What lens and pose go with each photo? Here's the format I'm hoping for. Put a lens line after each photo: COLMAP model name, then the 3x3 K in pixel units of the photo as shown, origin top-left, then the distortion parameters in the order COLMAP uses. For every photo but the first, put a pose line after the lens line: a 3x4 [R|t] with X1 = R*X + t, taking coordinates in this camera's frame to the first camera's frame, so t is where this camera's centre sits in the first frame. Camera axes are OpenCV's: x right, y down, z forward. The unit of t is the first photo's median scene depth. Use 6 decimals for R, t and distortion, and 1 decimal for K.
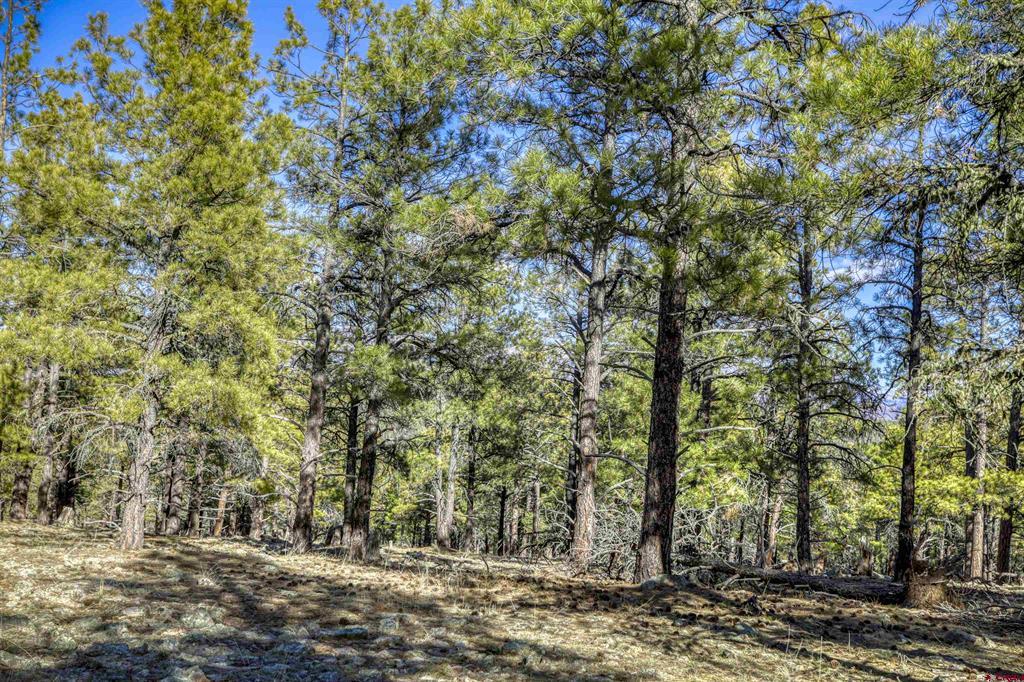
lens RADIAL K [[1129.1, 0, 512.0], [0, 1129.1, 345.6], [0, 0, 1]] dist [0.003269, -0.012826]
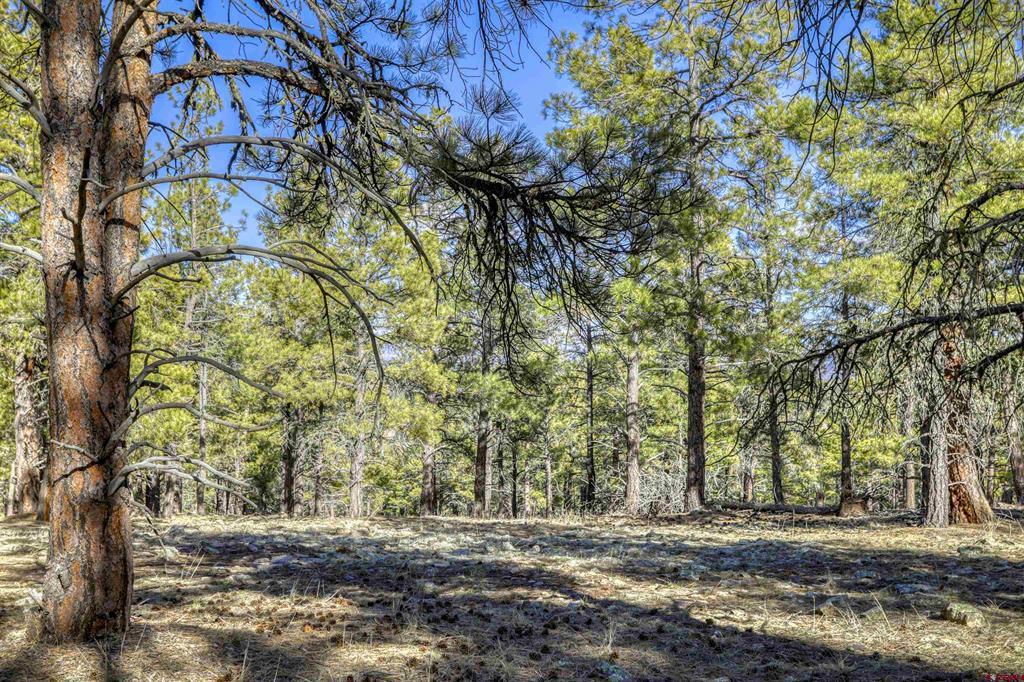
lens RADIAL K [[1129.1, 0, 512.0], [0, 1129.1, 345.6], [0, 0, 1]] dist [0.003269, -0.012826]
pose [[0.997563, -0.059474, 0.036469, -0.133861], [0.058844, 0.998103, 0.018132, -0.061021], [-0.037479, -0.015942, 0.999170, -0.470743]]
